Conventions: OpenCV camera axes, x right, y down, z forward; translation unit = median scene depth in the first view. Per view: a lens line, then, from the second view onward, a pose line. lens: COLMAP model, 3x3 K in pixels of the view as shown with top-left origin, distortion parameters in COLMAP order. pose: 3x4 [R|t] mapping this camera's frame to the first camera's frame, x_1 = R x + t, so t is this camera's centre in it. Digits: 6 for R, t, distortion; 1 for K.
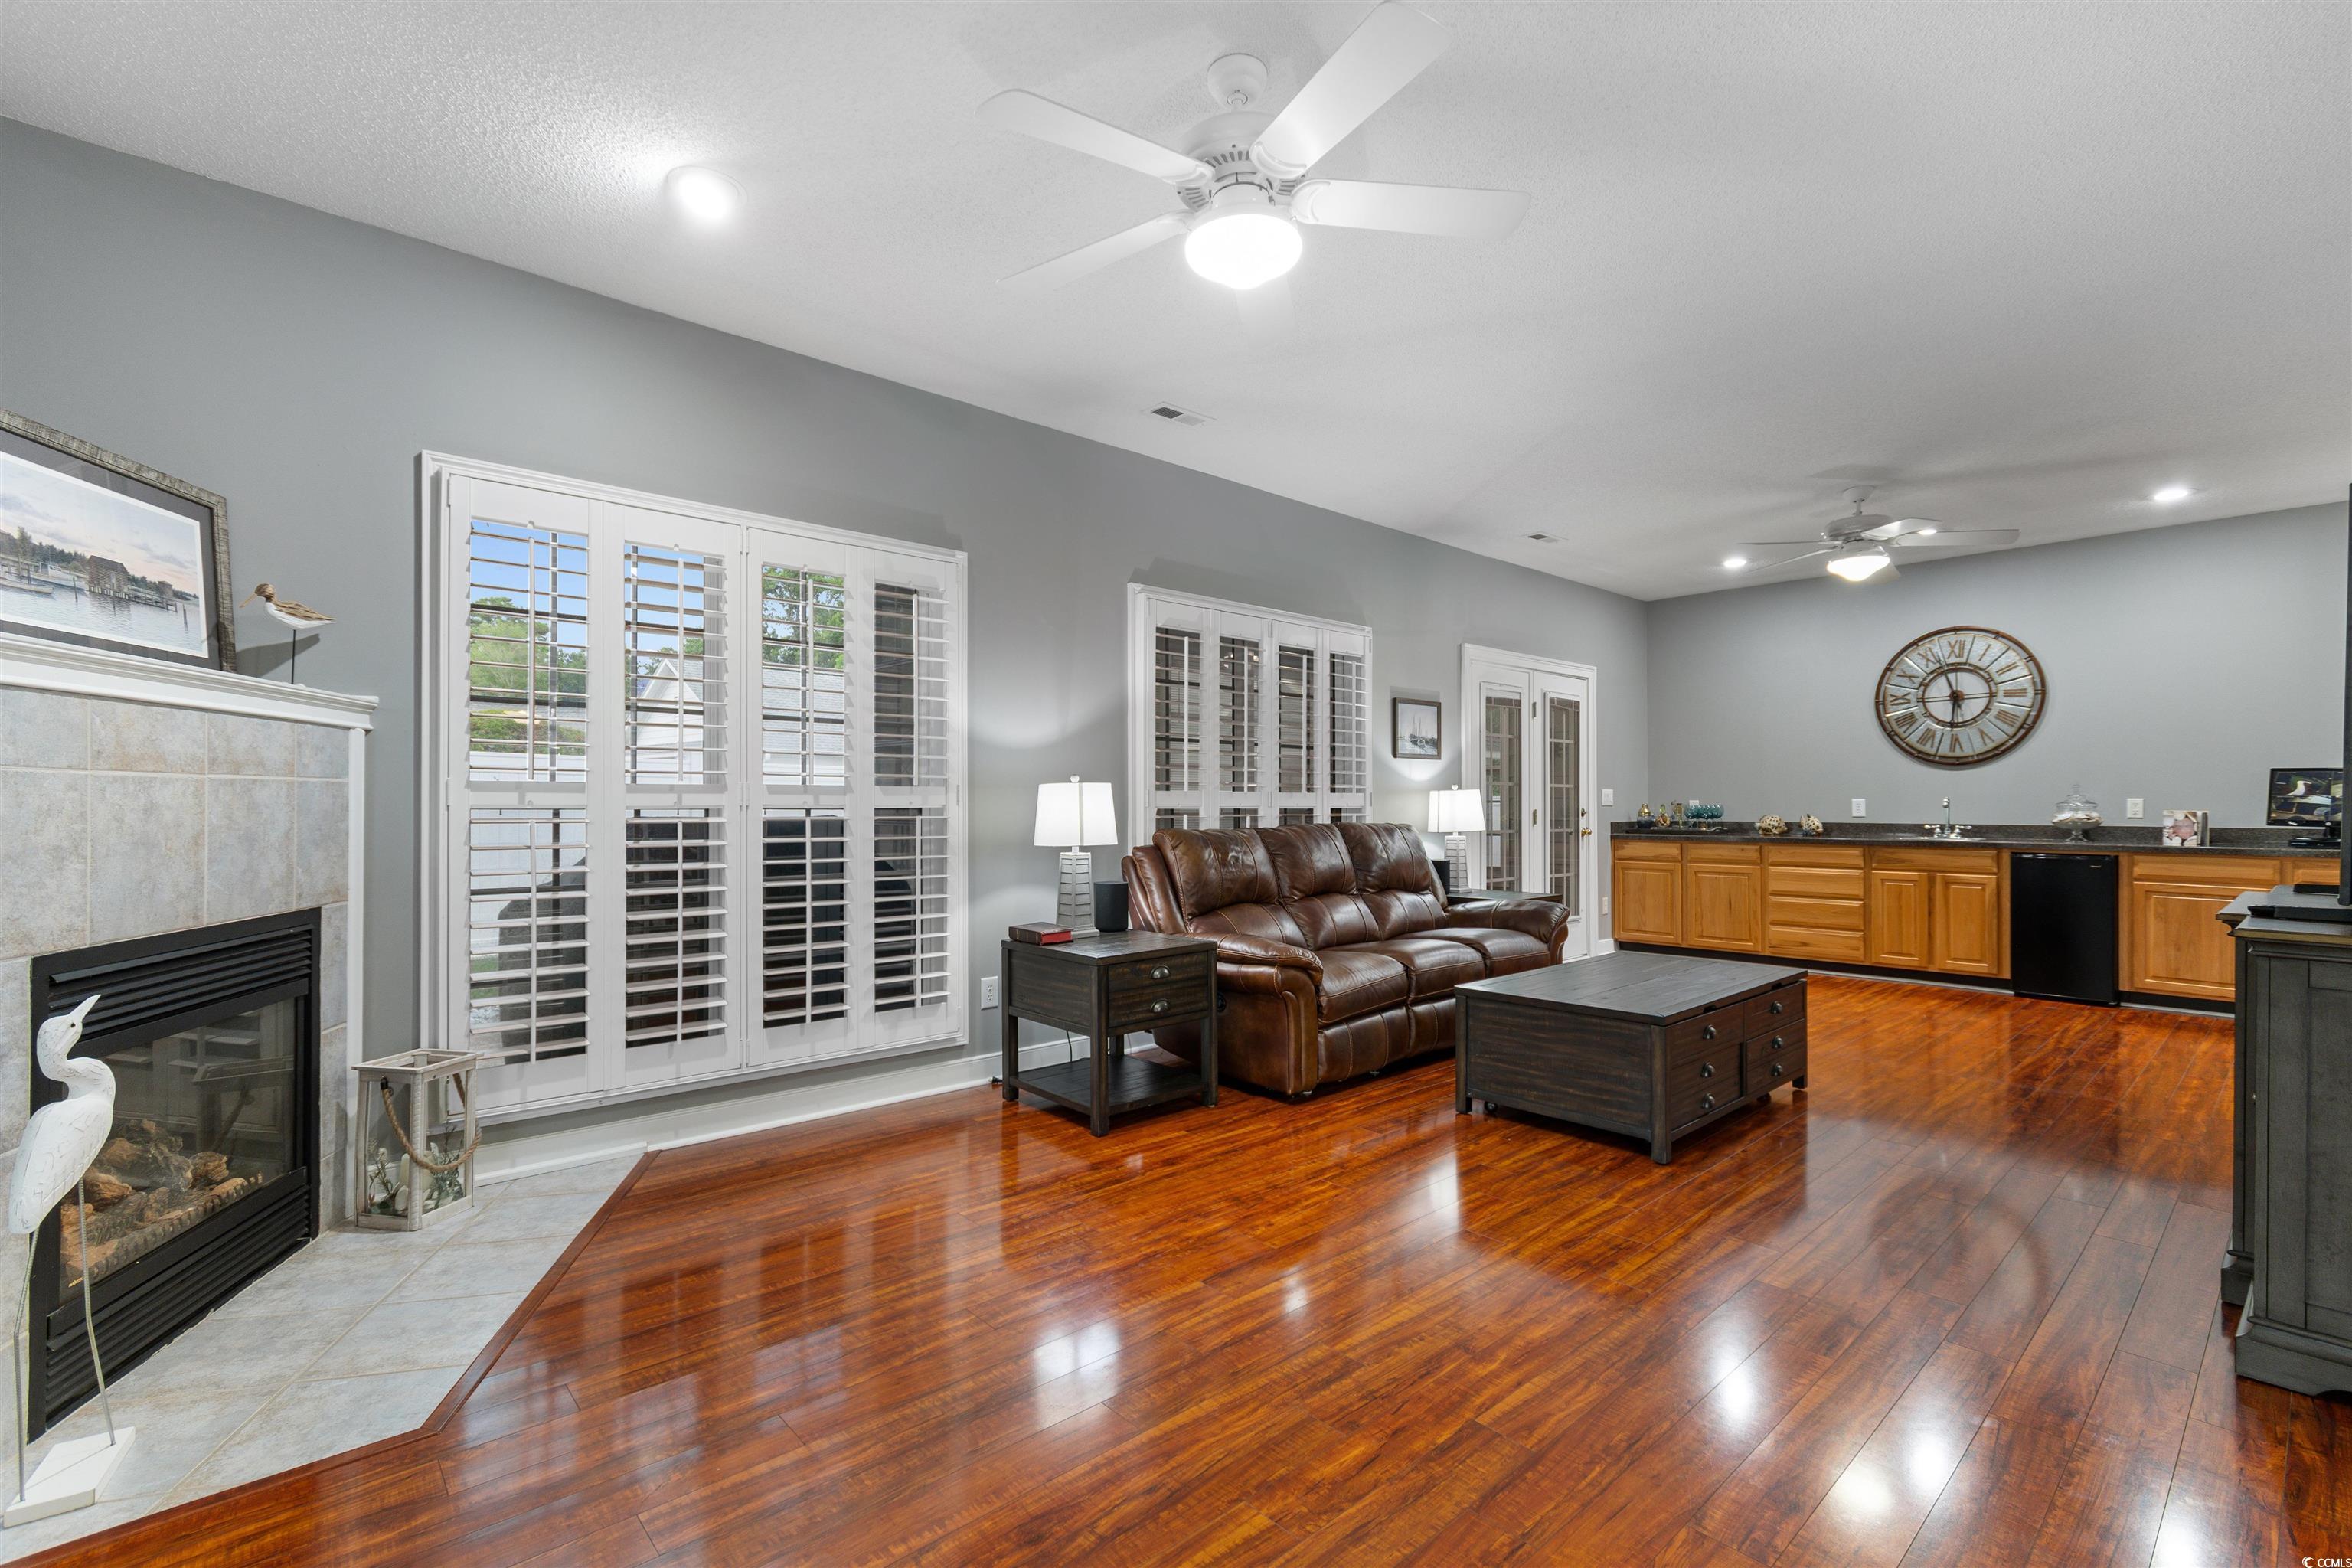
lens RADIAL K [[1024.3, 0, 1175.3], [0, 1024.3, 796.7], [0, 0, 1]] dist [0.001261, 0.000030]
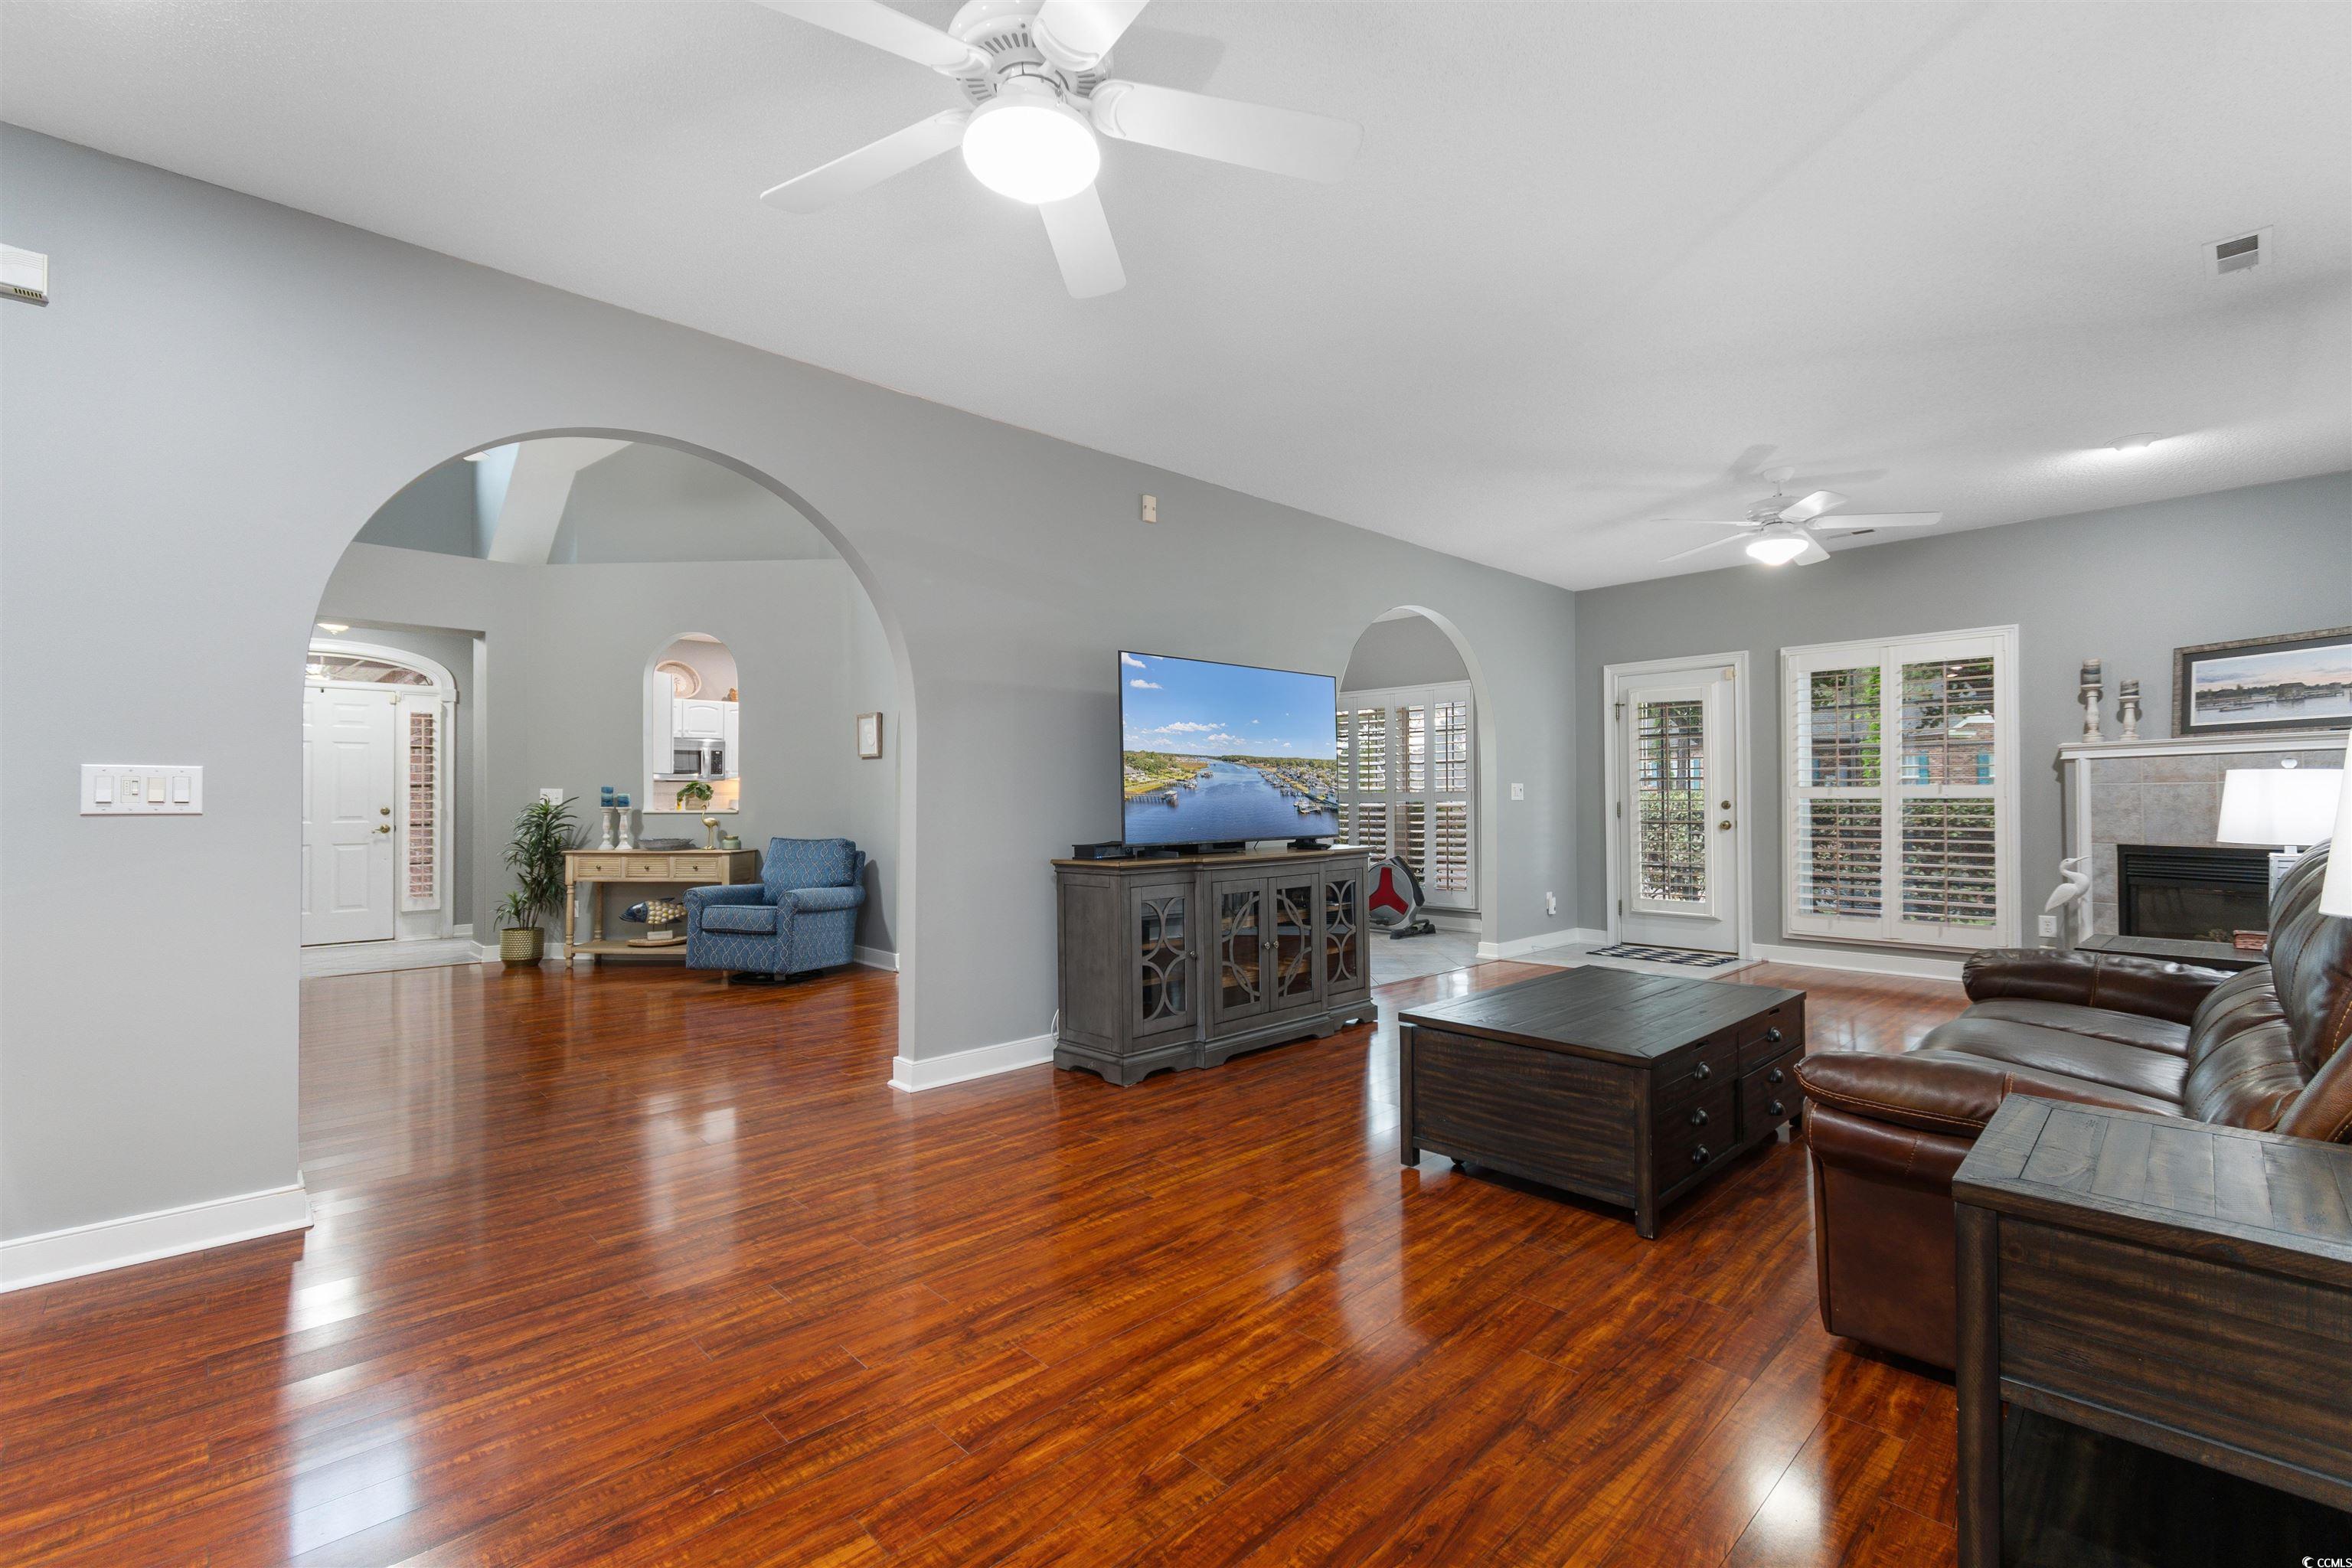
lens RADIAL K [[1024.3, 0, 1176.6], [0, 1024.3, 791.5], [0, 0, 1]] dist [0.001261, 0.000030]
pose [[-0.999558, 0.000965, -0.029712, 1.552673], [0.001456, 0.999863, -0.016490, 0.037847], [0.029692, -0.016526, -0.999422, 3.431498]]
